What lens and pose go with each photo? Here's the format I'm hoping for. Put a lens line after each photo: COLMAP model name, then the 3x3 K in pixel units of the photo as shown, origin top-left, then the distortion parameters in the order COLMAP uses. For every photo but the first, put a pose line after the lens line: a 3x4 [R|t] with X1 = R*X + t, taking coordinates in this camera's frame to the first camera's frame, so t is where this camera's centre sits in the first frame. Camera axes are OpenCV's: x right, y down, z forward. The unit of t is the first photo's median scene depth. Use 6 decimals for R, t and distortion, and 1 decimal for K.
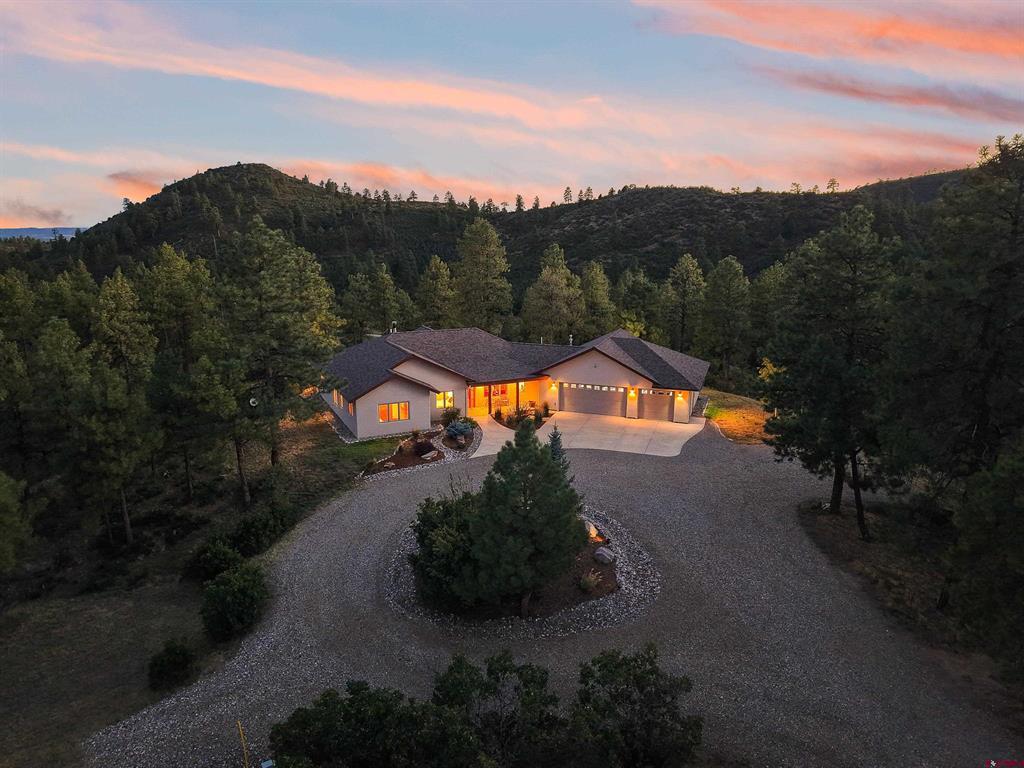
lens RADIAL K [[706.7, 0, 514.6], [0, 706.7, 385.0], [0, 0, 1]] dist [0.020520, -0.022070]
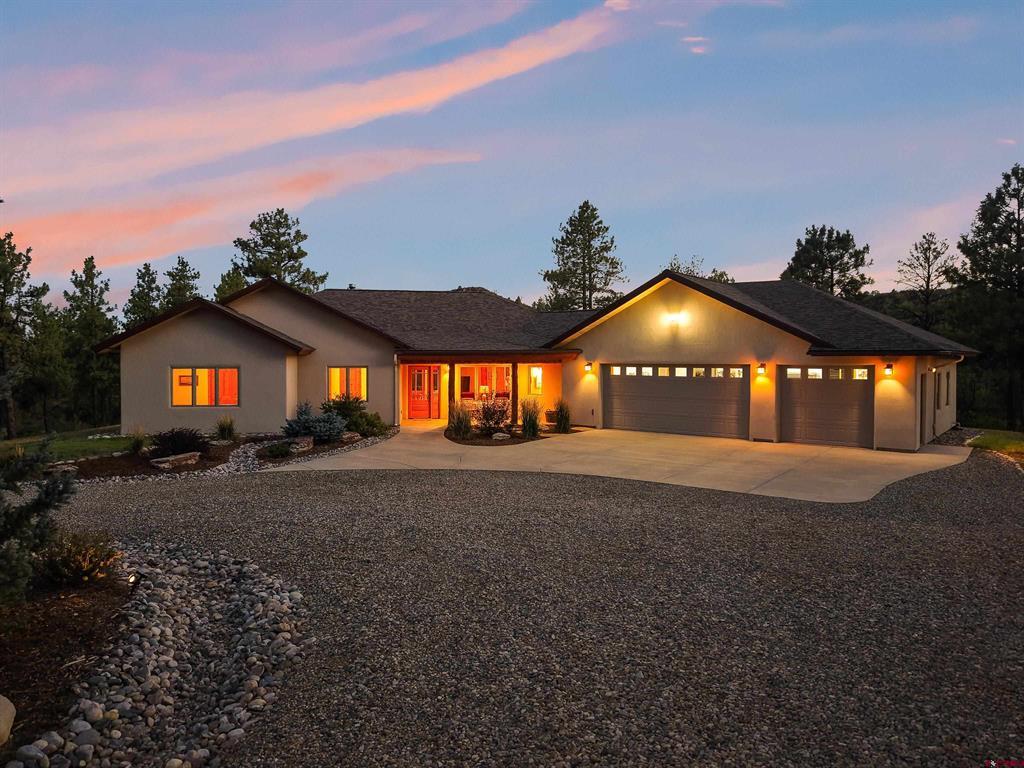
lens RADIAL K [[706.7, 0, 509.3], [0, 706.7, 382.6], [0, 0, 1]] dist [0.020520, -0.022070]
pose [[0.948253, 0.009357, -0.317378, 0.160741], [-0.069789, 0.981264, -0.179584, 0.100359], [0.309751, 0.192441, 0.931139, 0.583815]]
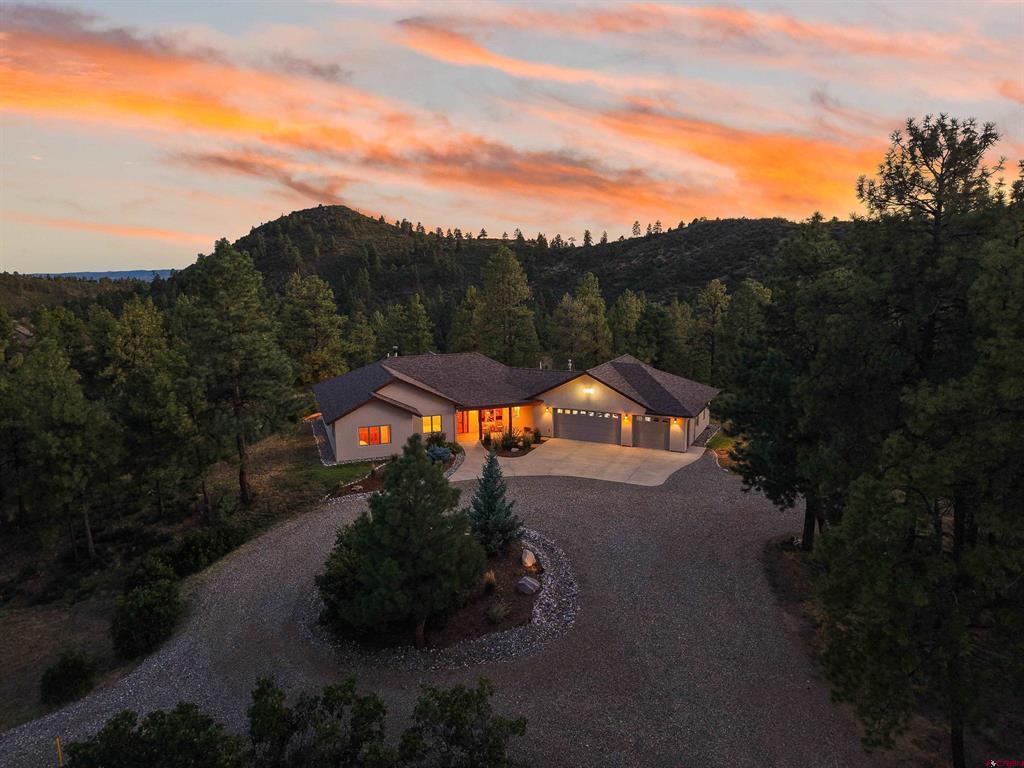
lens RADIAL K [[706.7, 0, 511.7], [0, 706.7, 382.1], [0, 0, 1]] dist [0.020520, -0.022070]
pose [[0.993453, 0.004891, -0.114136, 0.123179], [-0.011064, 0.998506, -0.053509, 0.013755], [0.113704, 0.054421, 0.992023, 0.033763]]
